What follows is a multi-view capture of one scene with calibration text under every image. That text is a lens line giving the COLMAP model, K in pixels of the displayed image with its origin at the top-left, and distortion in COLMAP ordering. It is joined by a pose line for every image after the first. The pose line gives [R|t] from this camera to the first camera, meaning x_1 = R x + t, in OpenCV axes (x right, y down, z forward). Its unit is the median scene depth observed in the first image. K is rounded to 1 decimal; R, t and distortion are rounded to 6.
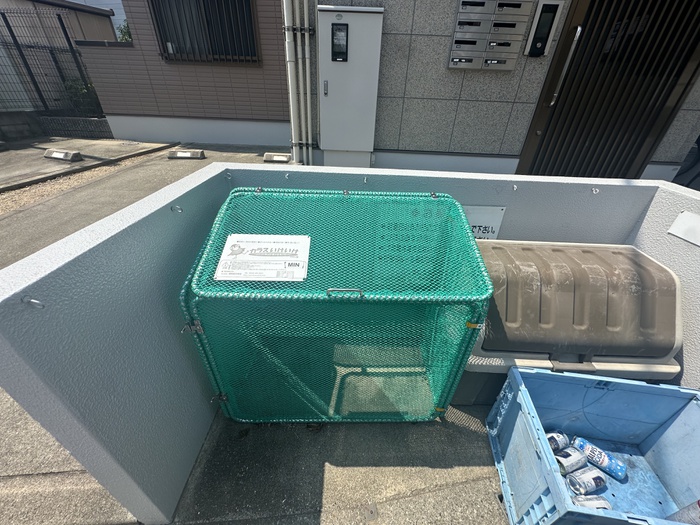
lens RADIAL K [[279.7, 0, 349.9], [0, 279.7, 262.8], [0, 0, 1]] dist [-0.004519, 0.000850]
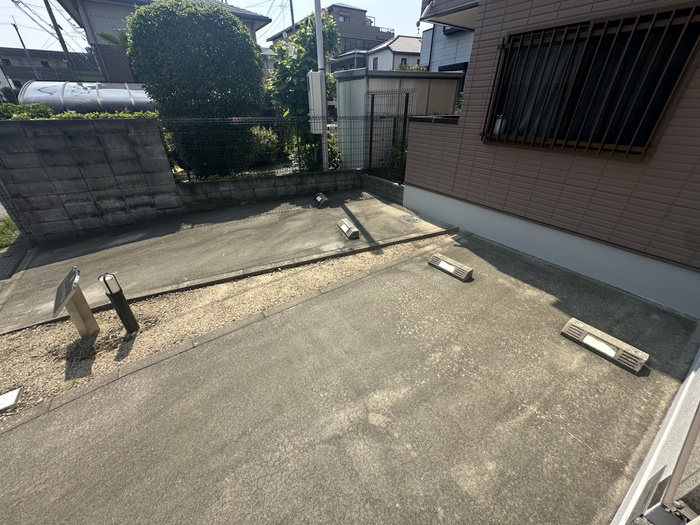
lens RADIAL K [[279.7, 0, 350.1], [0, 279.7, 260.9], [0, 0, 1]] dist [-0.004519, 0.000850]
pose [[0.588248, 0.370069, -0.719036, -0.323630], [-0.412874, 0.901968, 0.126444, -0.603966], [0.695341, 0.222491, 0.683373, 0.455652]]
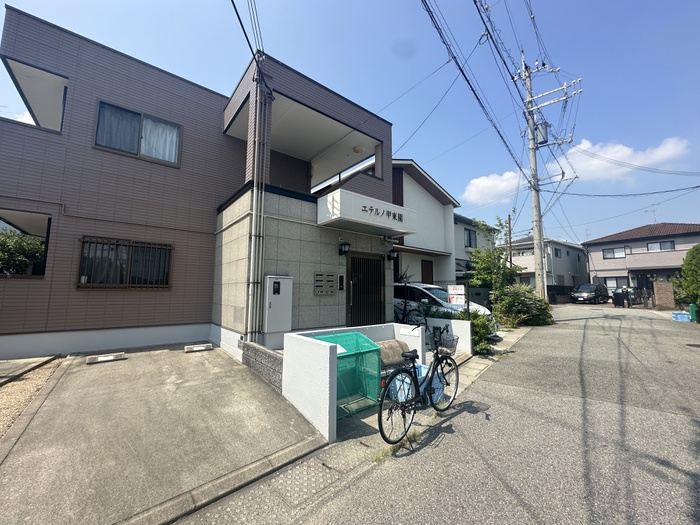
lens RADIAL K [[279.7, 0, 351.0], [0, 279.7, 262.6], [0, 0, 1]] dist [-0.004519, 0.000850]
pose [[0.756534, 0.039777, 0.652743, -0.924998], [0.363189, 0.804505, -0.469964, 0.312053], [-0.543829, 0.592613, 0.594189, -0.724293]]
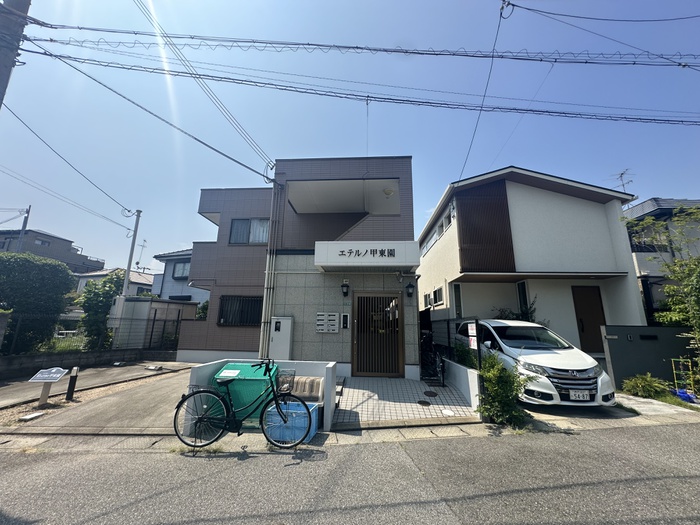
lens RADIAL K [[279.7, 0, 350.2], [0, 279.7, 261.2], [0, 0, 1]] dist [-0.004519, 0.000850]
pose [[0.999111, -0.024601, -0.034220, 0.745876], [-0.007029, 0.703319, -0.710840, 0.753208], [0.041555, 0.710449, 0.702521, -1.385226]]
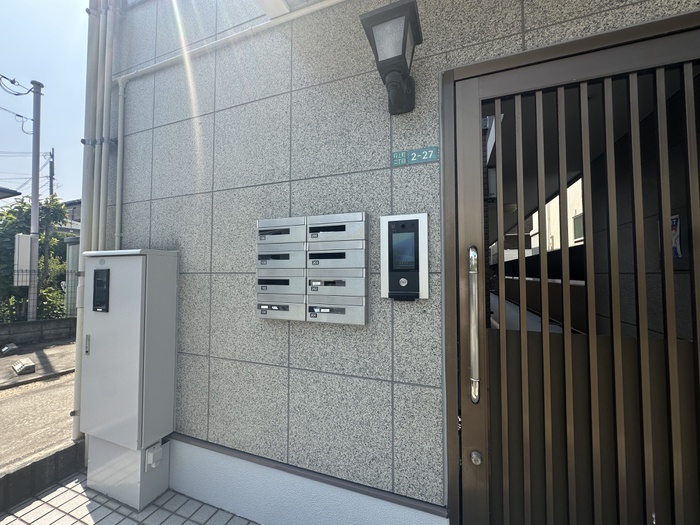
lens RADIAL K [[279.7, 0, 350.0], [0, 279.7, 263.3], [0, 0, 1]] dist [-0.004519, 0.000850]
pose [[0.946768, -0.046211, -0.318582, 0.654613], [-0.142039, 0.828134, -0.542235, -0.461454], [0.288886, 0.558622, 0.777487, 0.498388]]
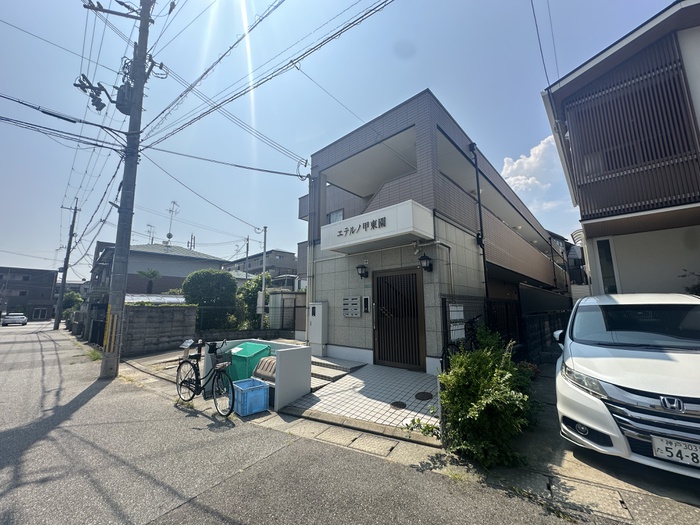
lens RADIAL K [[279.7, 0, 349.8], [0, 279.7, 260.7], [0, 0, 1]] dist [-0.004519, 0.000850]
pose [[0.754788, -0.146711, -0.639352, 2.094379], [-0.323205, 0.764972, -0.557096, 0.389725], [0.570819, 0.627131, 0.529974, -0.748955]]
